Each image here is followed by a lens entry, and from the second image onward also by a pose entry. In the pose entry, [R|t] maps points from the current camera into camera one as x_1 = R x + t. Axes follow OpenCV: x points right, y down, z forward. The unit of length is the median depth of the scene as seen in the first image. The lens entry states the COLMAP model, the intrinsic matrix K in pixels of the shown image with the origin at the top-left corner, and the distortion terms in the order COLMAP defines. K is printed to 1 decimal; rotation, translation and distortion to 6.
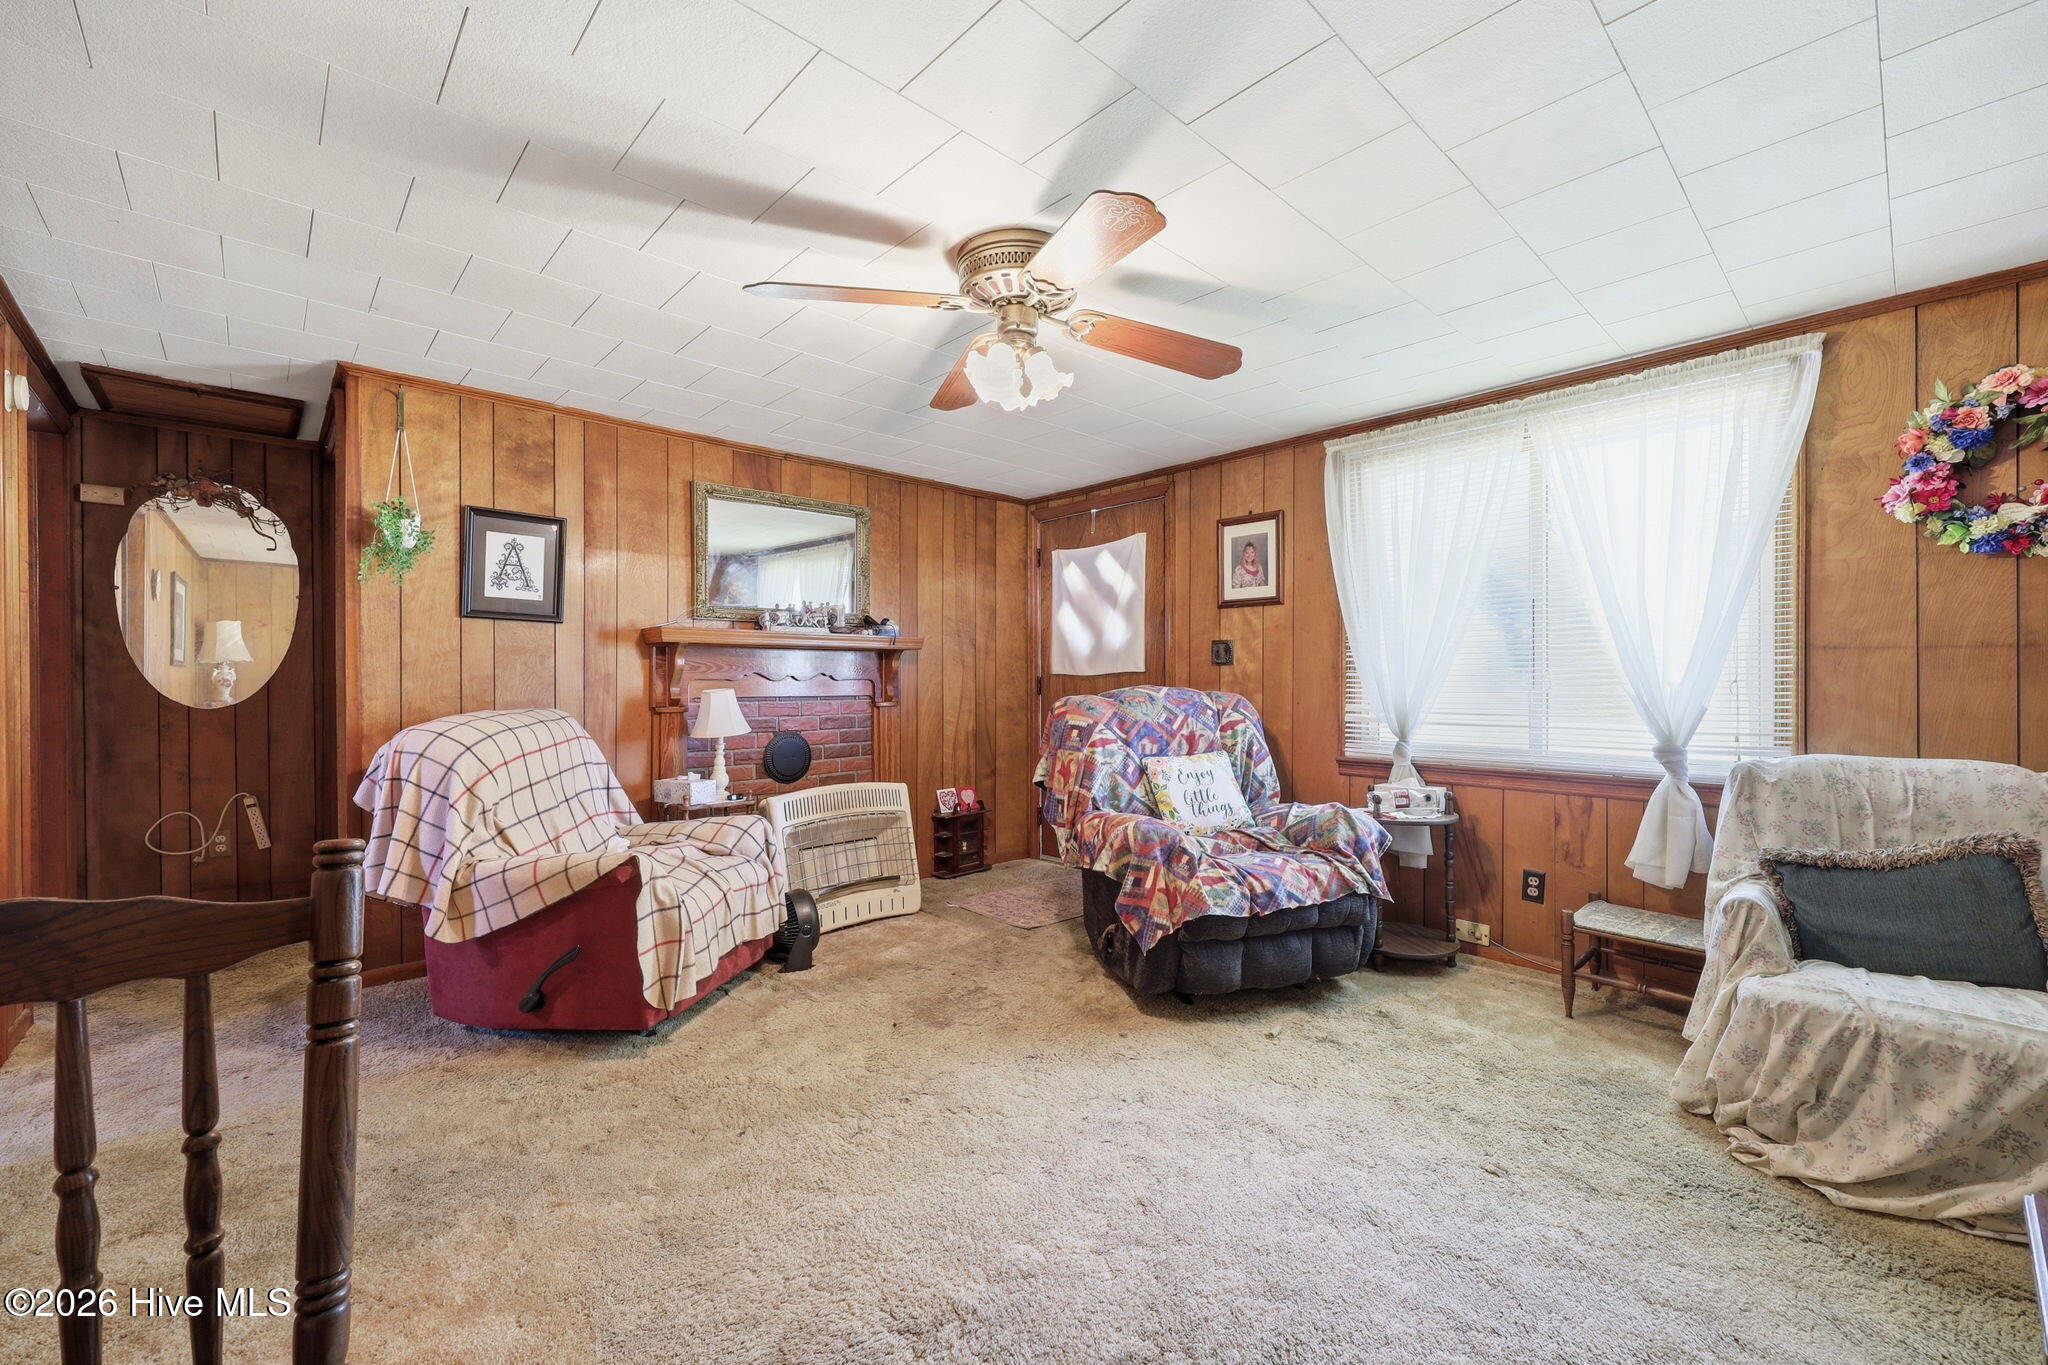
lens RADIAL K [[832.2, 0, 1024.0], [0, 832.2, 682.5], [0, 0, 1]] dist [-0.000749, -0.000016]
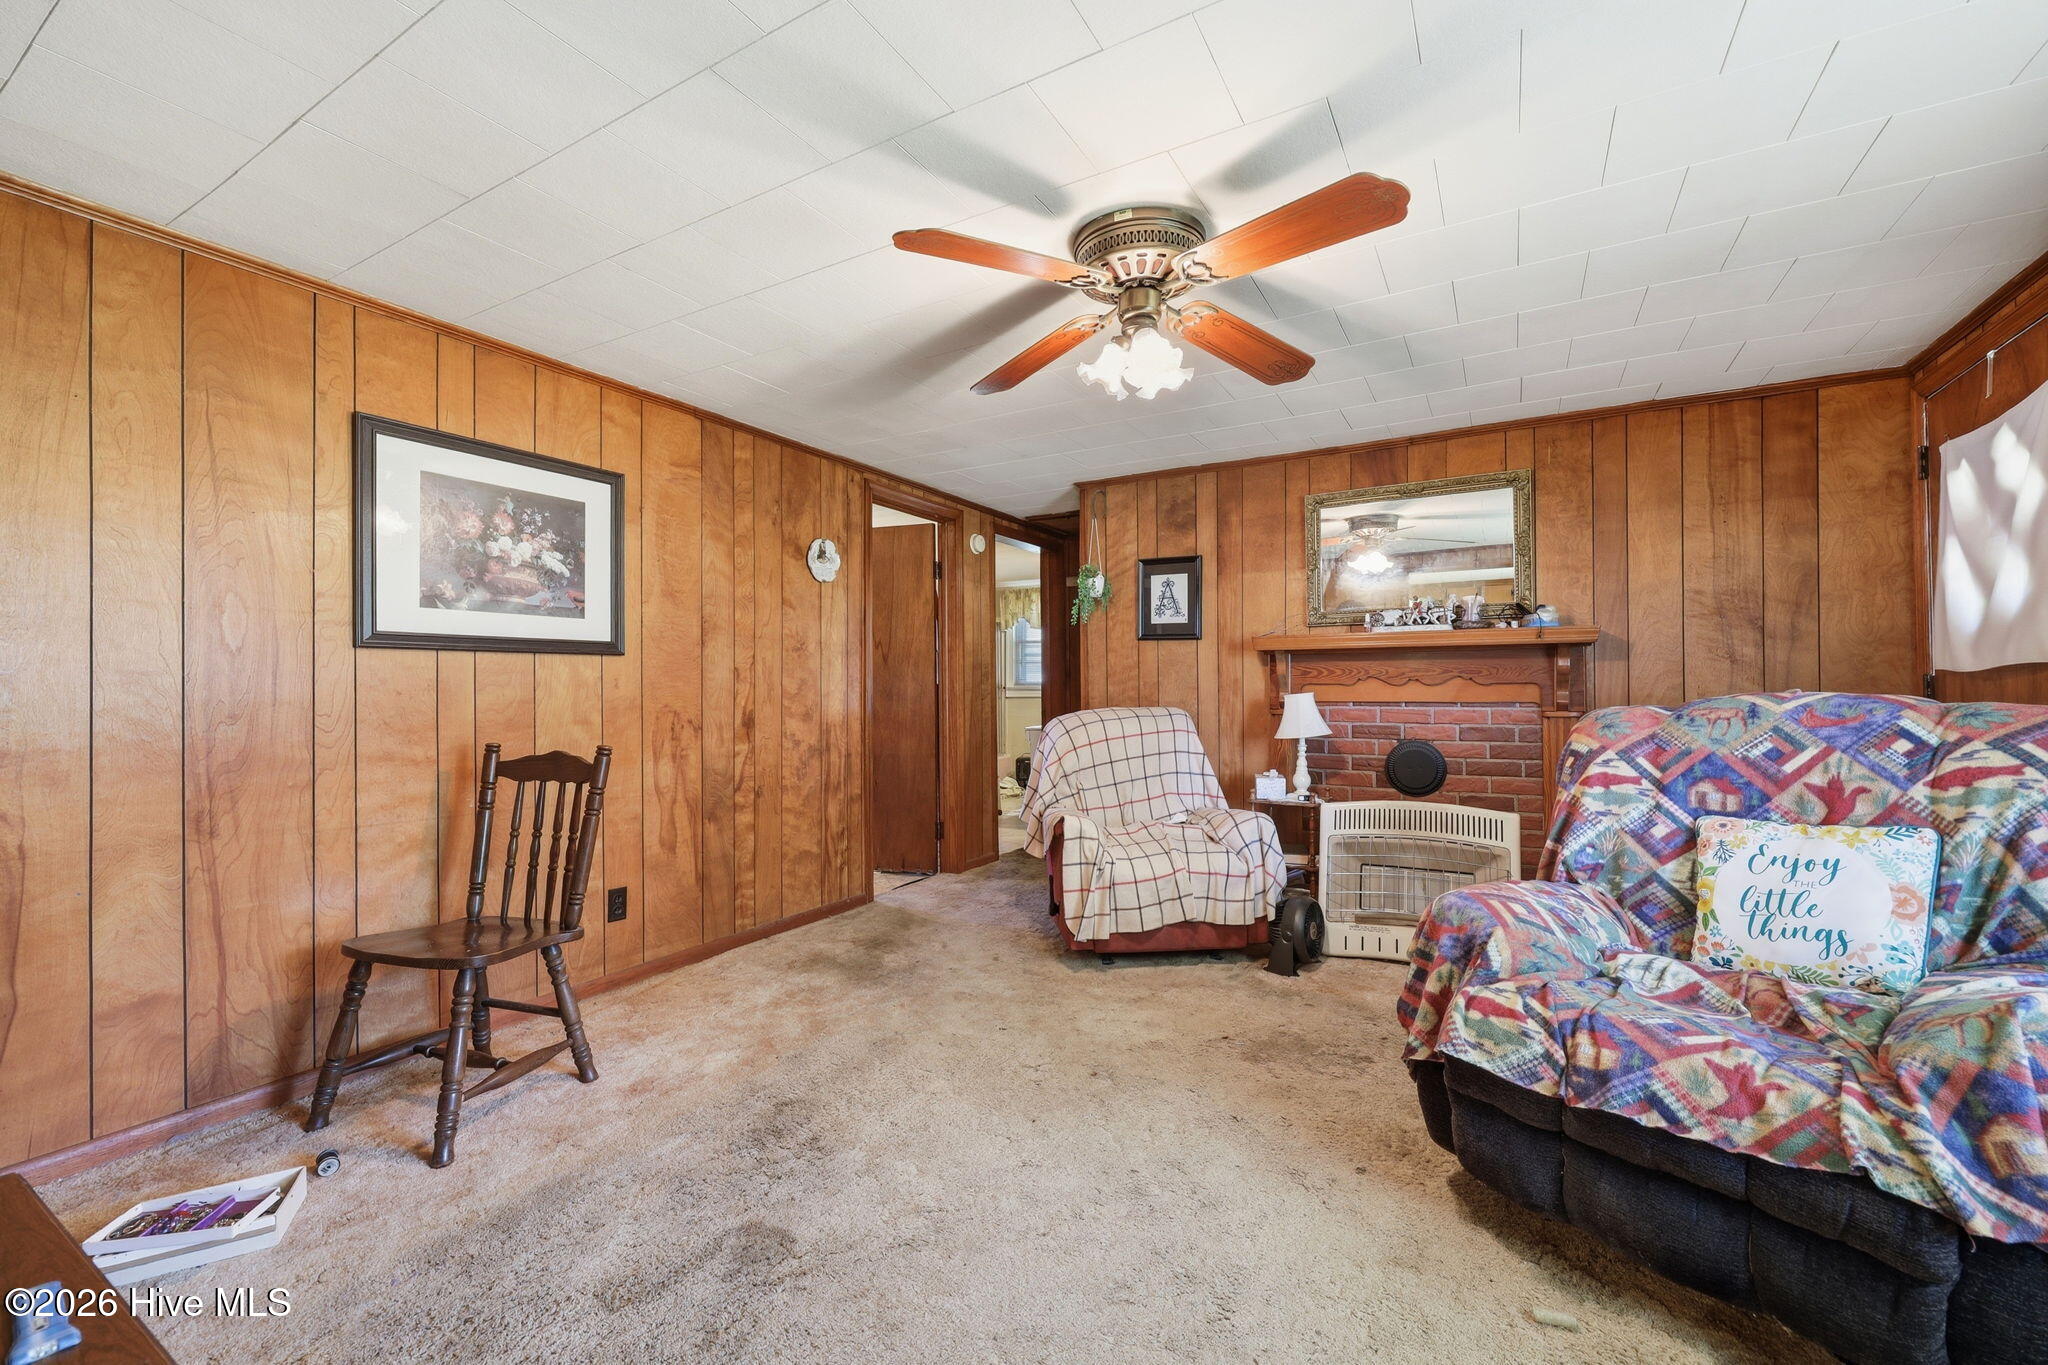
lens RADIAL K [[832.2, 0, 1024.0], [0, 832.2, 682.5], [0, 0, 1]] dist [-0.000749, -0.000016]
pose [[0.290542, -0.007666, -0.956832, 0.557100], [0.001020, 0.999970, -0.007702, 0.002536], [0.956862, 0.001262, 0.290541, 0.385820]]
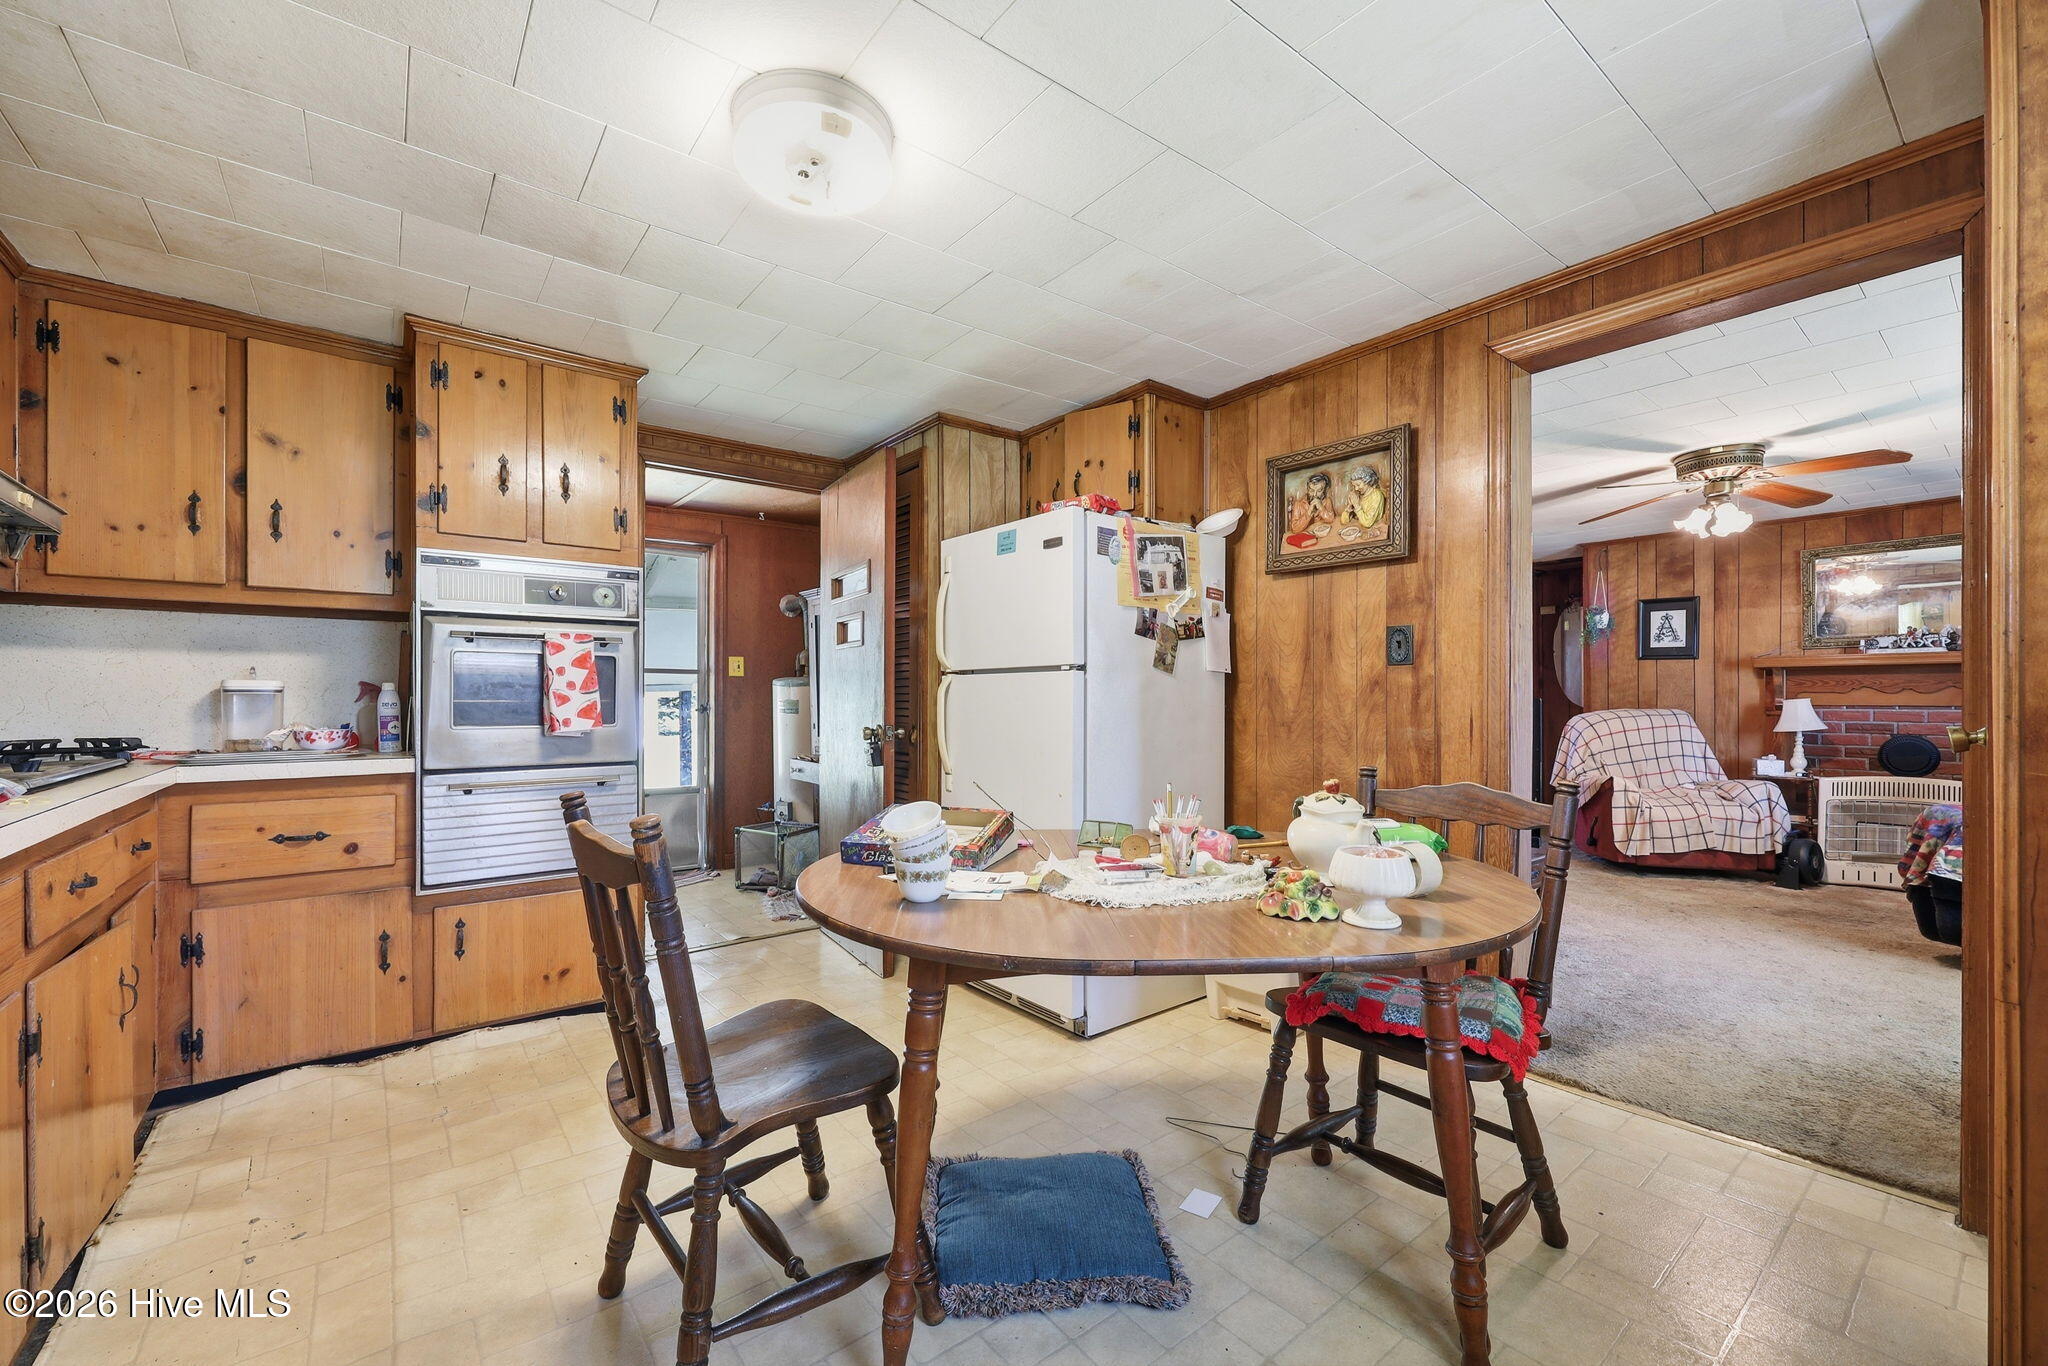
lens RADIAL K [[824.2, 0, 1031.5], [0, 824.2, 698.6], [0, 0, 1]] dist [0.000360, 0.000167]
pose [[-0.077261, 0.002149, -0.997009, 1.198289], [-0.000367, 0.999998, 0.002183, 0.005461], [0.997011, 0.000535, -0.077260, -0.206327]]
